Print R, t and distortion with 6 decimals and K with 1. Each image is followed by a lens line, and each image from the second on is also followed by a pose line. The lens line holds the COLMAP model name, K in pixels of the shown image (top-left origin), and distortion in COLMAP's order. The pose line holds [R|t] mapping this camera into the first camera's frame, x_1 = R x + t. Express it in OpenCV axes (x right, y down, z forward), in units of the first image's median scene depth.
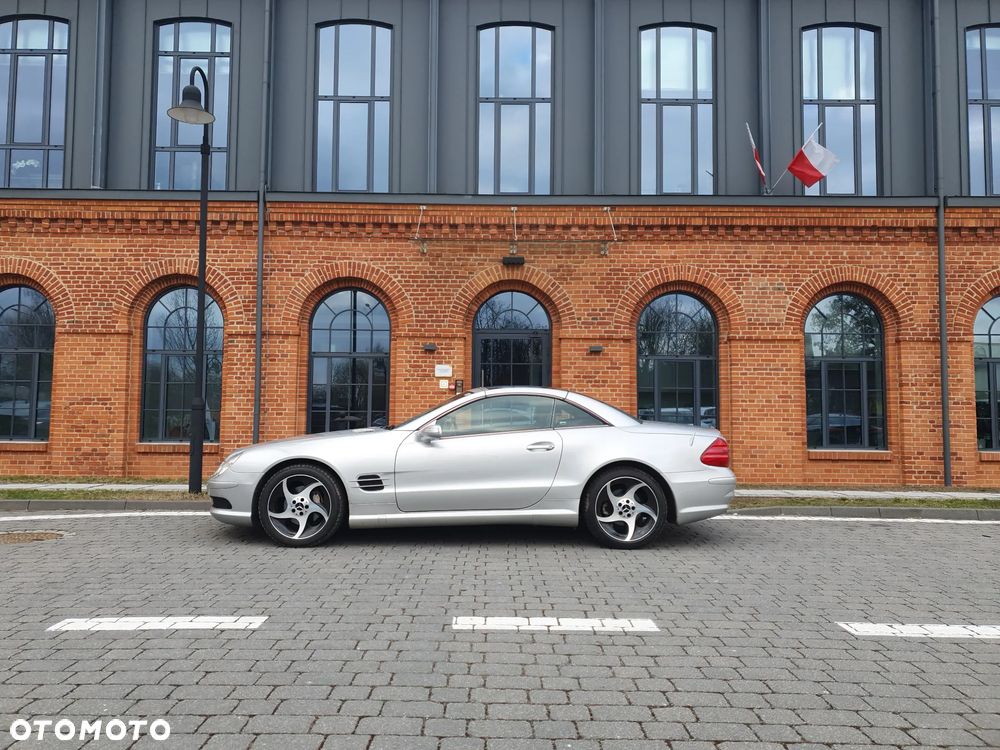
lens RADIAL K [[764.3, 0, 489.2], [0, 764.3, 366.4], [0, 0, 1]] dist [0.173240, -0.393684]
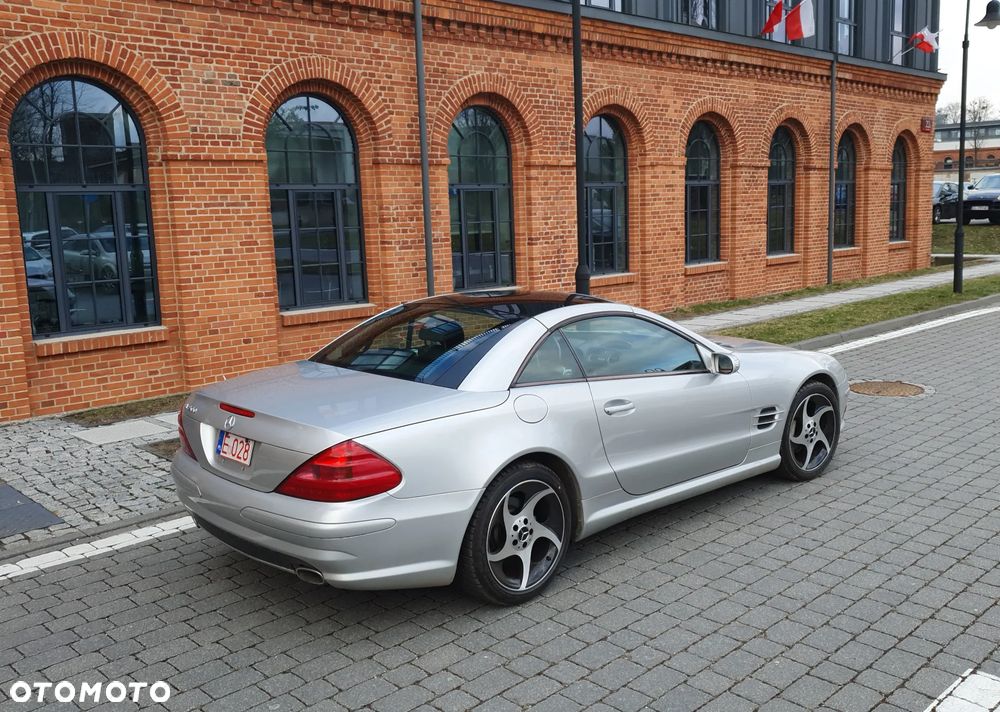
lens RADIAL K [[938.5, 0, 524.1], [0, 938.5, 352.6], [0, 0, 1]] dist [0.007439, 0.023241]
pose [[0.702758, -0.139665, 0.697585, -0.053300], [-0.011195, 0.978248, 0.207135, -0.043313], [-0.711341, -0.153375, 0.685908, 0.219358]]
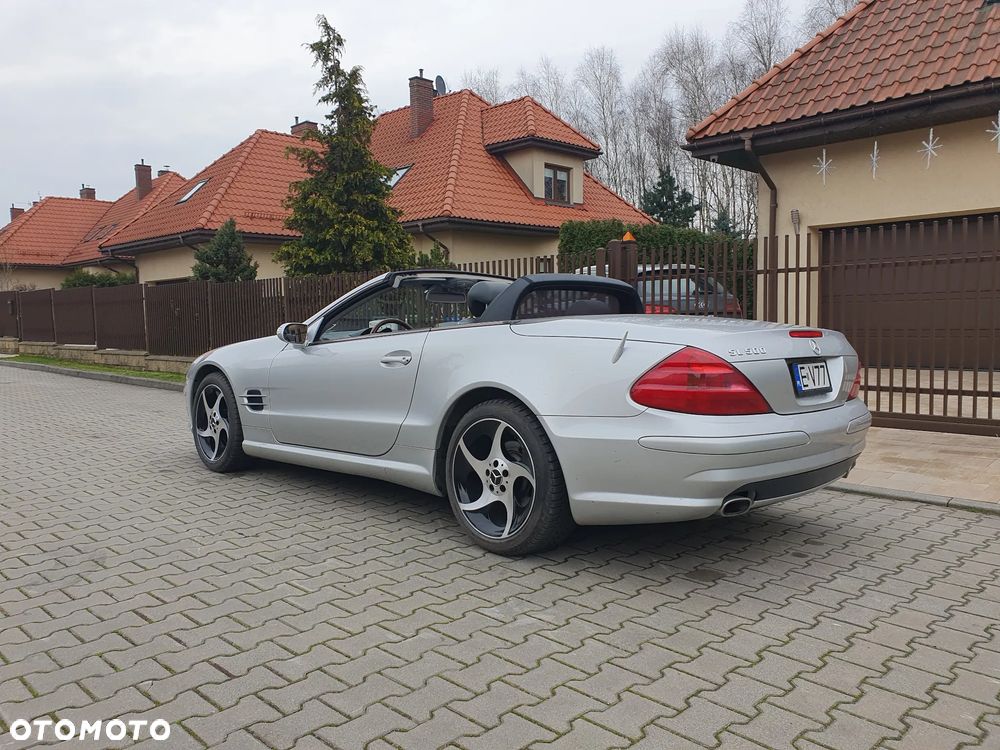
lens RADIAL K [[767.2, 0, 508.1], [0, 767.2, 374.6], [0, 0, 1]] dist [0.134211, -0.272281]
pose [[0.705200, 0.038168, -0.707981, 0.251403], [0.040124, 0.994801, 0.093596, 0.030003], [0.707872, -0.094411, 0.700002, 0.293663]]
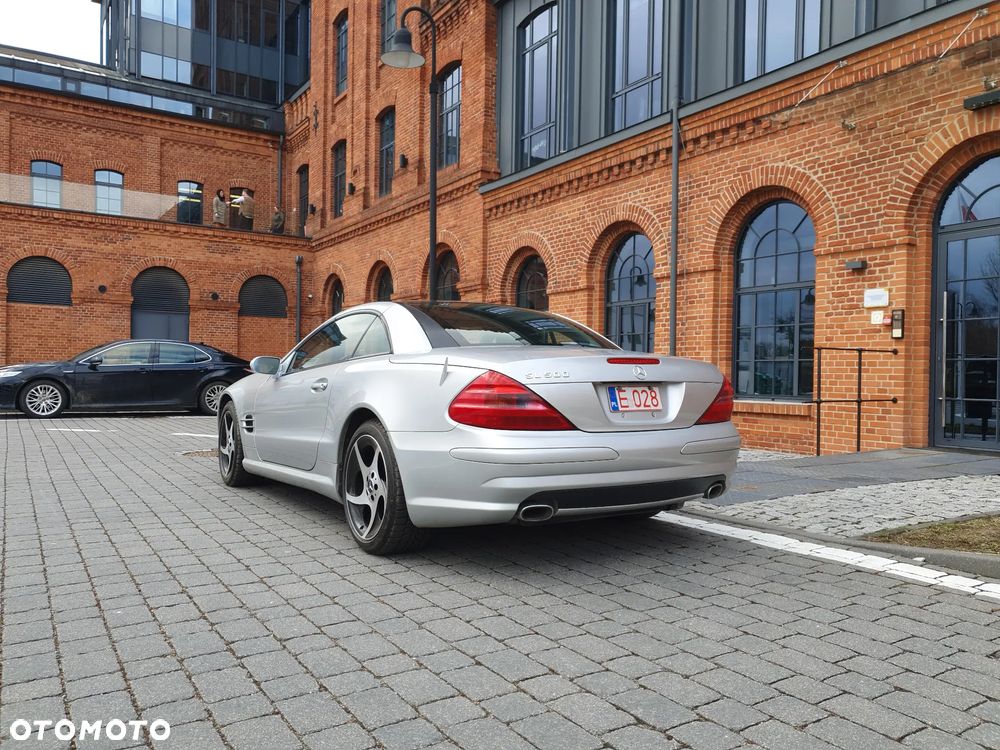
lens RADIAL K [[776.9, 0, 506.2], [0, 776.9, 379.5], [0, 0, 1]] dist [0.021559, -0.007632]
pose [[0.541167, 0.002592, -0.840911, 0.340302], [0.047507, 0.998304, 0.033650, 0.038865], [0.839572, -0.058160, 0.540126, 0.348600]]
